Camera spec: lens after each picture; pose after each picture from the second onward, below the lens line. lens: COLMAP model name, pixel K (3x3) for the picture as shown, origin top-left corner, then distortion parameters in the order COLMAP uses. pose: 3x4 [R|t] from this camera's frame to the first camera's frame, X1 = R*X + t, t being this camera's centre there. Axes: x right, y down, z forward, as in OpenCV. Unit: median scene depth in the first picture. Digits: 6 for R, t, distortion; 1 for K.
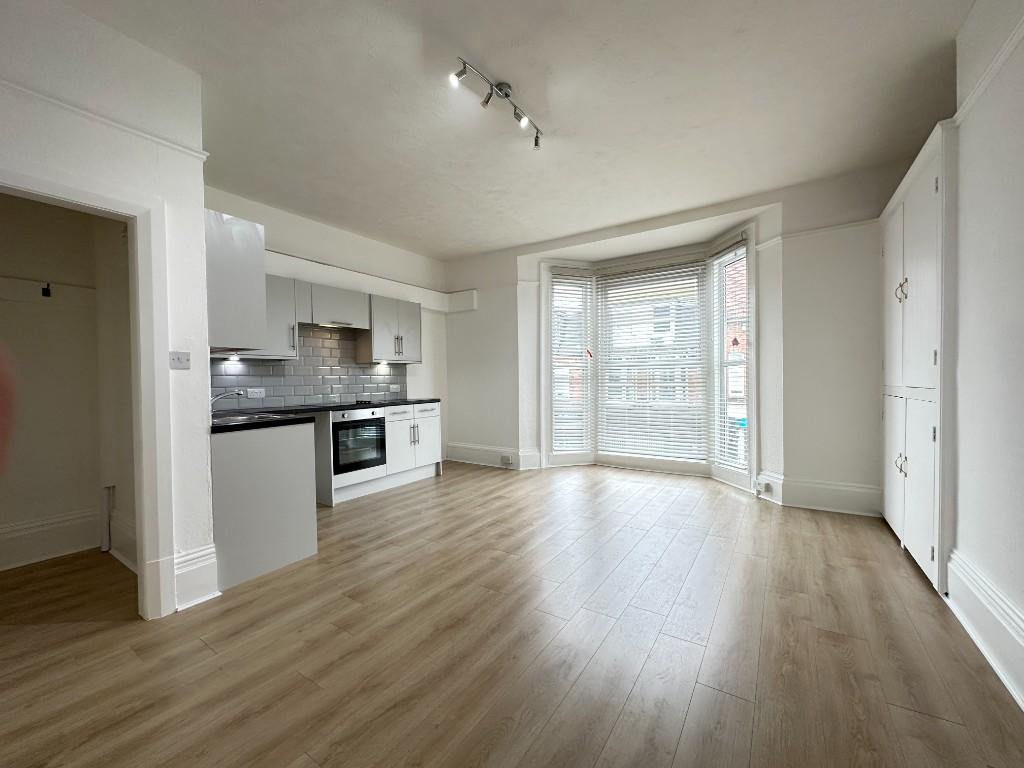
lens RADIAL K [[406.6, 0, 513.7], [0, 406.6, 385.0], [0, 0, 1]] dist [0.000213, 0.000157]
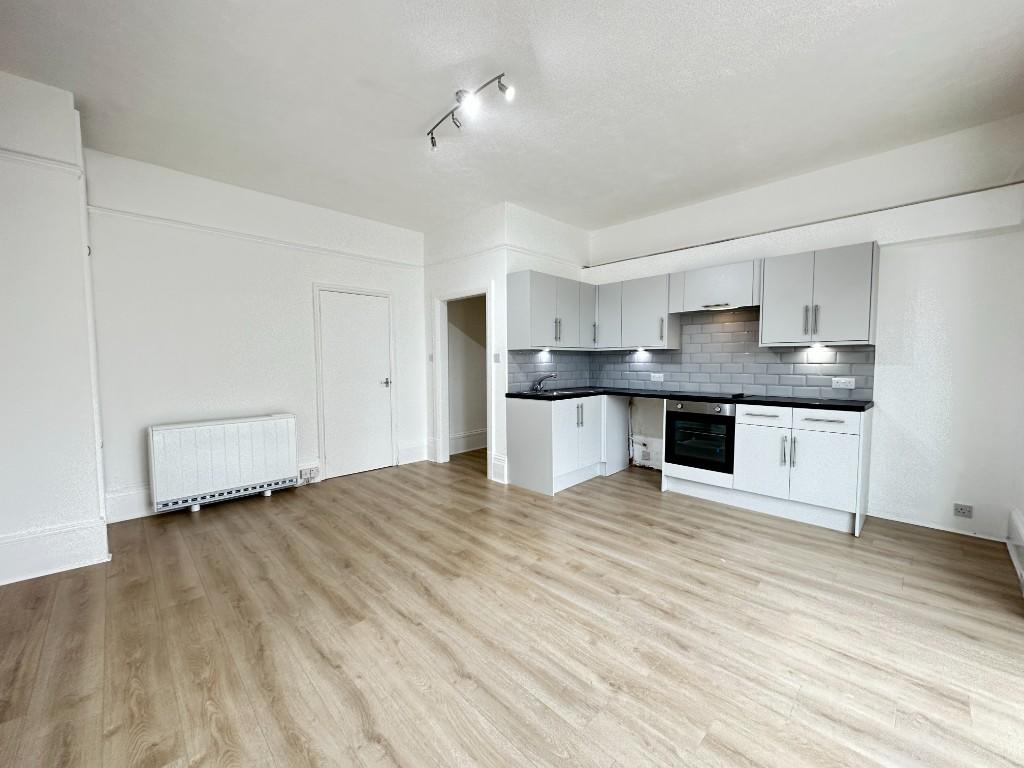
lens RADIAL K [[406.6, 0, 513.7], [0, 406.6, 385.0], [0, 0, 1]] dist [0.000213, 0.000157]
pose [[-0.203459, 0.074344, -0.976257, 0.625471], [-0.008251, 0.996947, 0.077639, -0.047675], [0.979049, 0.023851, -0.202225, 0.834701]]
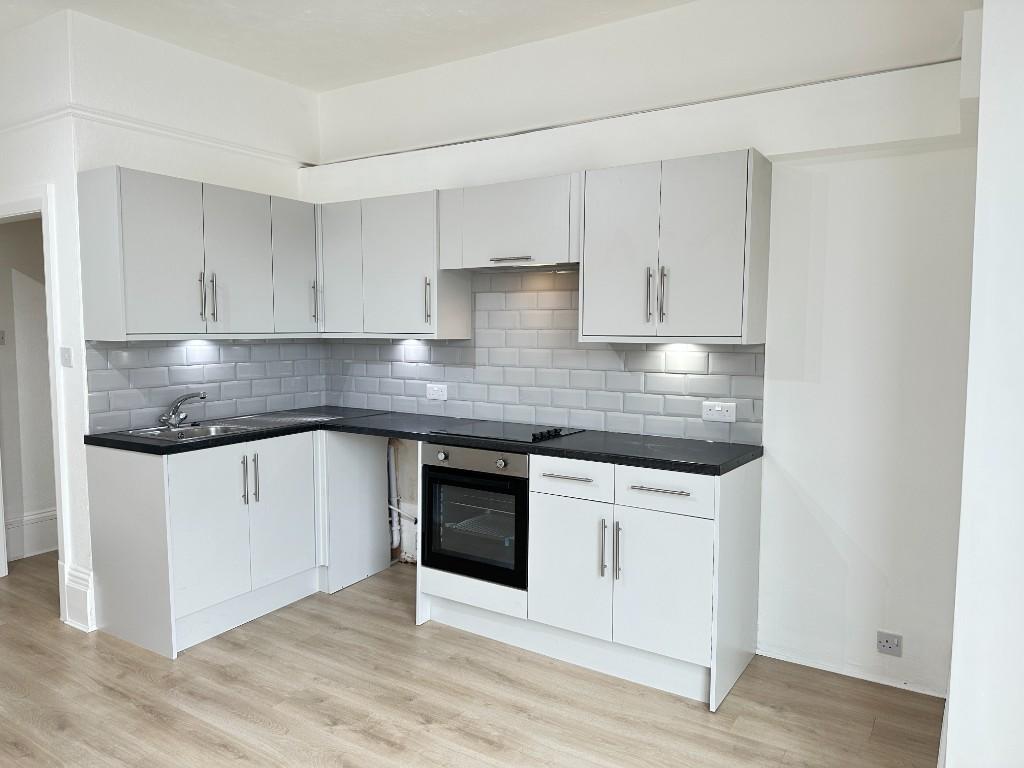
lens RADIAL K [[714.6, 0, 512.0], [0, 714.6, 384.0], [0, 0, 1]] dist [0.095670, -0.114322]
pose [[0.013630, 0.095398, -0.995346, 0.452269], [-0.018430, 0.995293, 0.095140, -0.097791], [0.999737, 0.017047, 0.015324, 1.104059]]
